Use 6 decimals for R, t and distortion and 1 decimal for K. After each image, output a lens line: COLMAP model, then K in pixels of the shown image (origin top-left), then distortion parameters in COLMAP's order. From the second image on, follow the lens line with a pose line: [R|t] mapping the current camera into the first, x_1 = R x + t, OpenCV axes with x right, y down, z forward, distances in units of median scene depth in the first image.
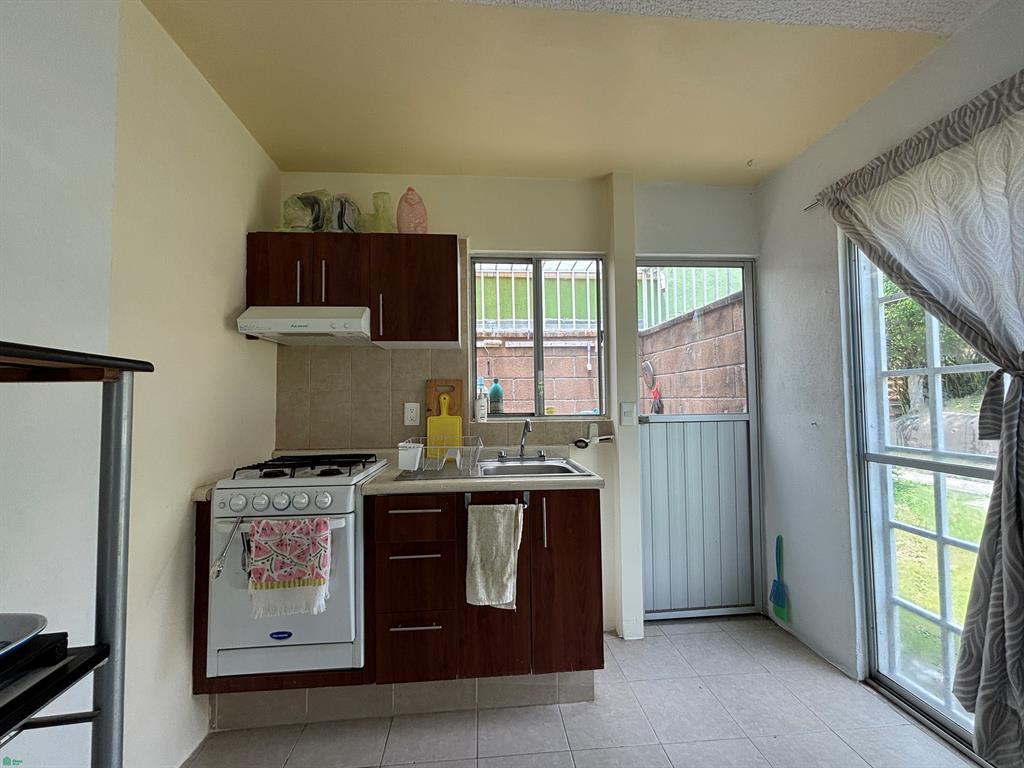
lens RADIAL K [[411.2, 0, 509.7], [0, 411.2, 385.3], [0, 0, 1]] dist [0.001293, -0.000436]
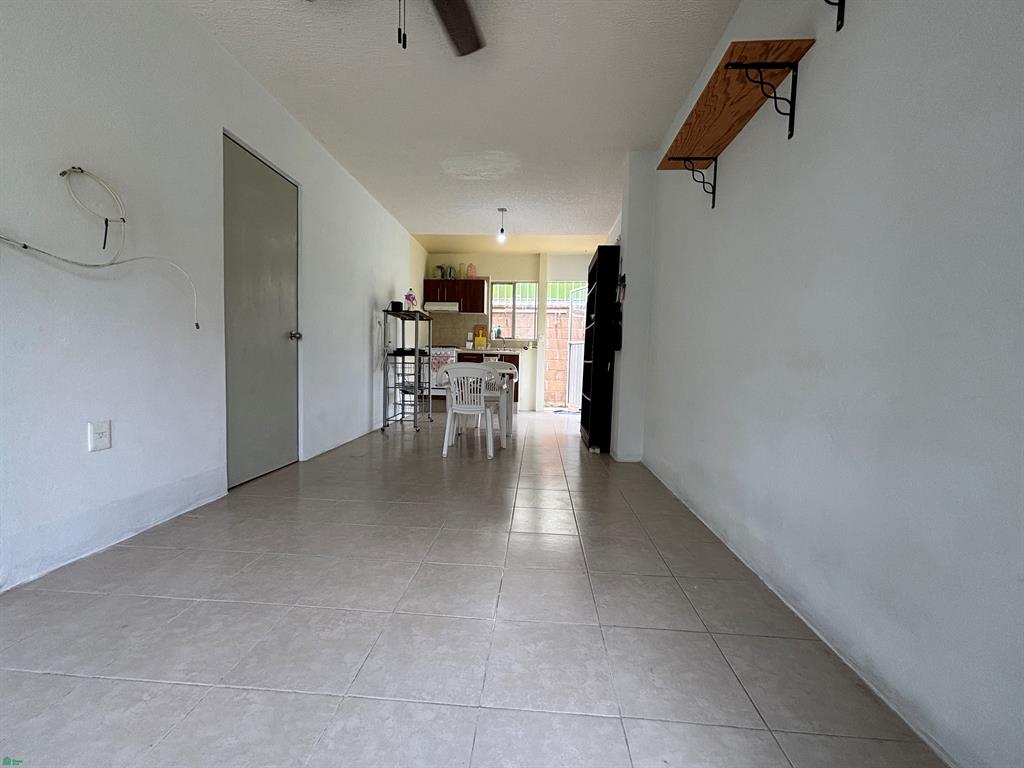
lens RADIAL K [[414.1, 0, 506.8], [0, 414.1, 380.4], [0, 0, 1]] dist [0.110179, -0.000119]
pose [[0.988102, 0.041675, -0.148045, 0.590312], [-0.027982, 0.995235, 0.093401, 0.118513], [0.151232, -0.088147, 0.984560, -2.385103]]
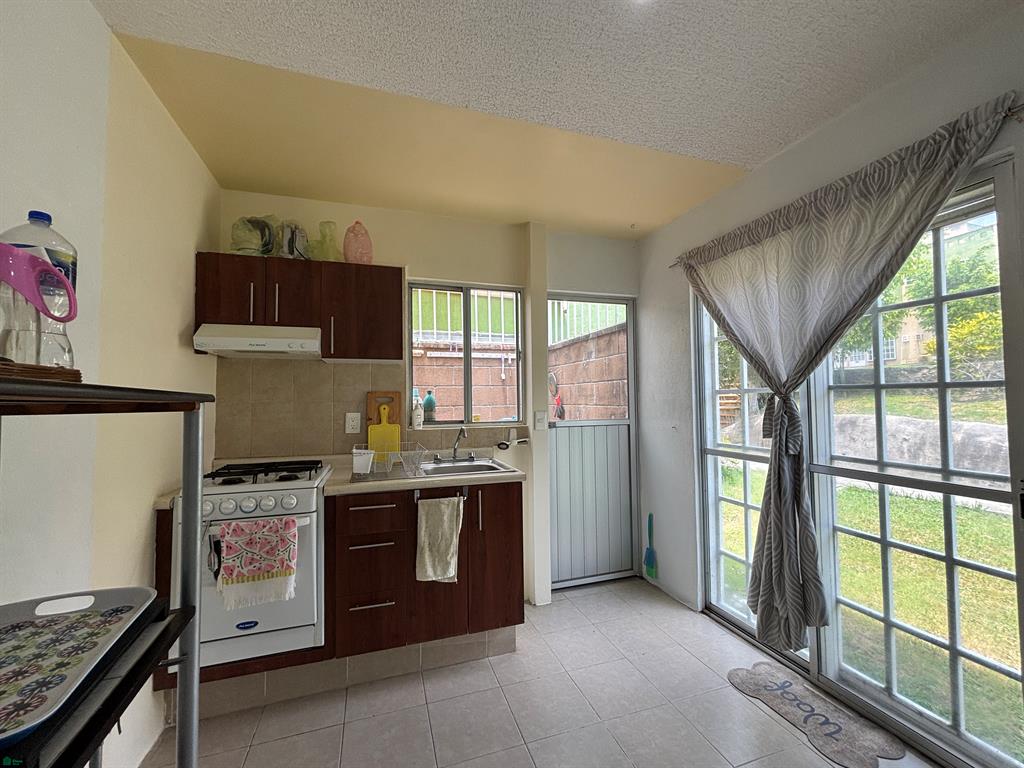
lens RADIAL K [[411.2, 0, 509.7], [0, 411.2, 385.3], [0, 0, 1]] dist [0.001293, -0.000436]
pose [[0.973029, 0.010268, 0.230454, -0.100607], [-0.009750, 0.999947, -0.003383, -0.036703], [-0.230477, 0.001045, 0.973077, -0.200305]]
